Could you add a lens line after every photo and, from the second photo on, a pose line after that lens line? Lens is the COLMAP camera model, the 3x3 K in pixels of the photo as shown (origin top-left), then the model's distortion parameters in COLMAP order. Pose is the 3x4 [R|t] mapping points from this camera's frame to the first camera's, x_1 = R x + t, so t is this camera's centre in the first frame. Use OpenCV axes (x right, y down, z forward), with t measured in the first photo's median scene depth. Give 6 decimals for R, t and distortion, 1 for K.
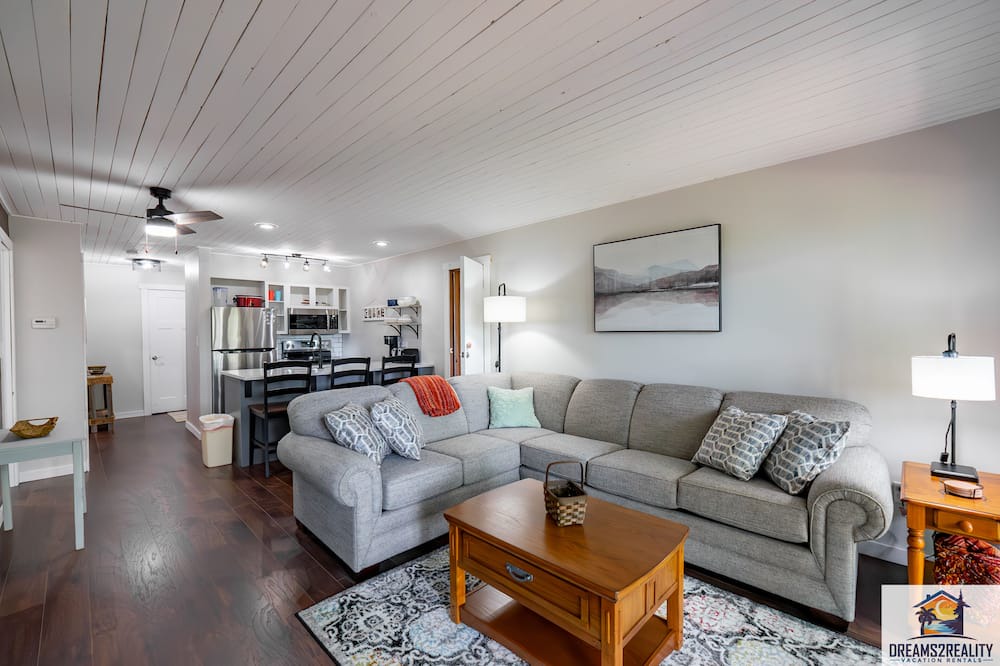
lens RADIAL K [[421.3, 0, 493.0], [0, 421.3, 338.7], [0, 0, 1]] dist [-0.006866, -0.001047]
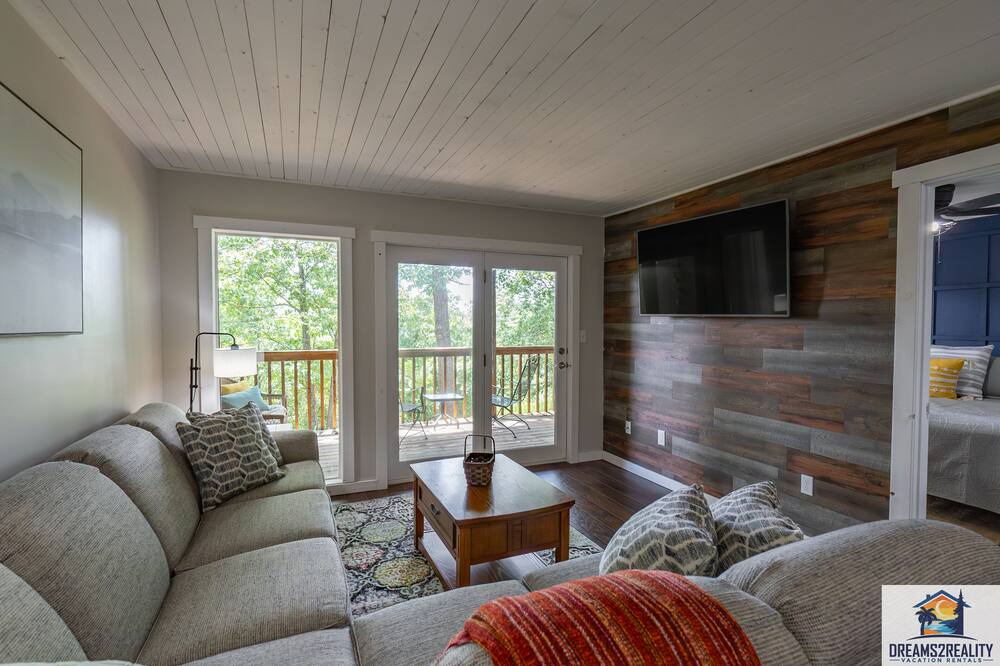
lens RADIAL K [[461.1, 0, 495.1], [0, 461.1, 331.6], [0, 0, 1]] dist [0.005149, -0.000319]
pose [[-0.929706, -0.003265, 0.368287, -0.227864], [0.007568, 0.999580, 0.027967, -0.031779], [-0.368224, 0.028789, -0.929291, 1.355463]]
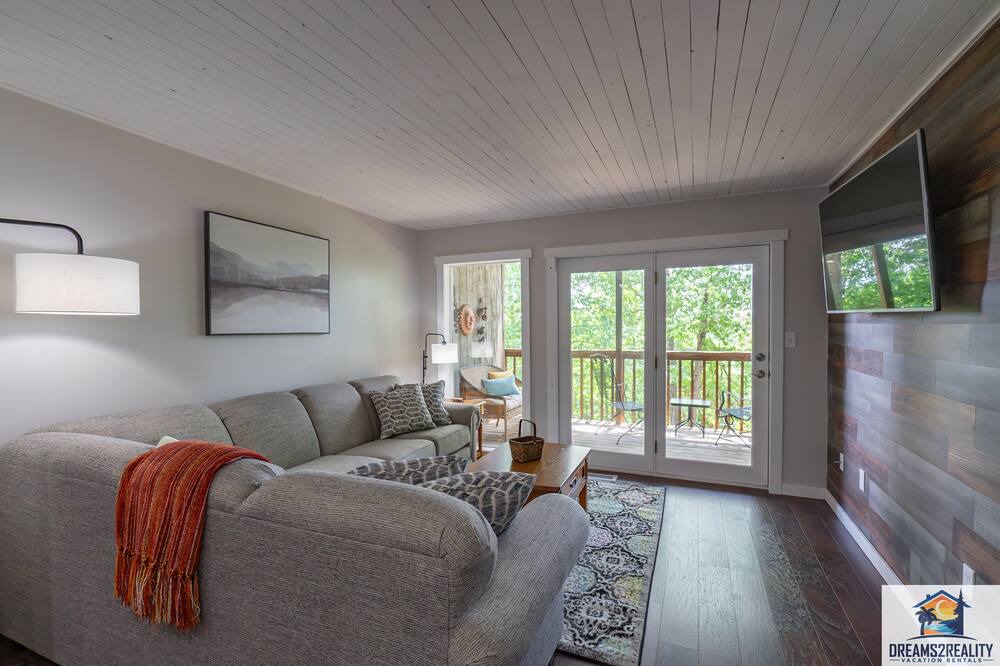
lens RADIAL K [[461.1, 0, 496.5], [0, 461.1, 332.5], [0, 0, 1]] dist [0.005149, -0.000319]
pose [[-0.370160, -0.001192, 0.928967, -0.783582], [0.022842, 0.999685, 0.010384, -0.021611], [-0.928687, 0.025063, -0.370016, 1.018928]]
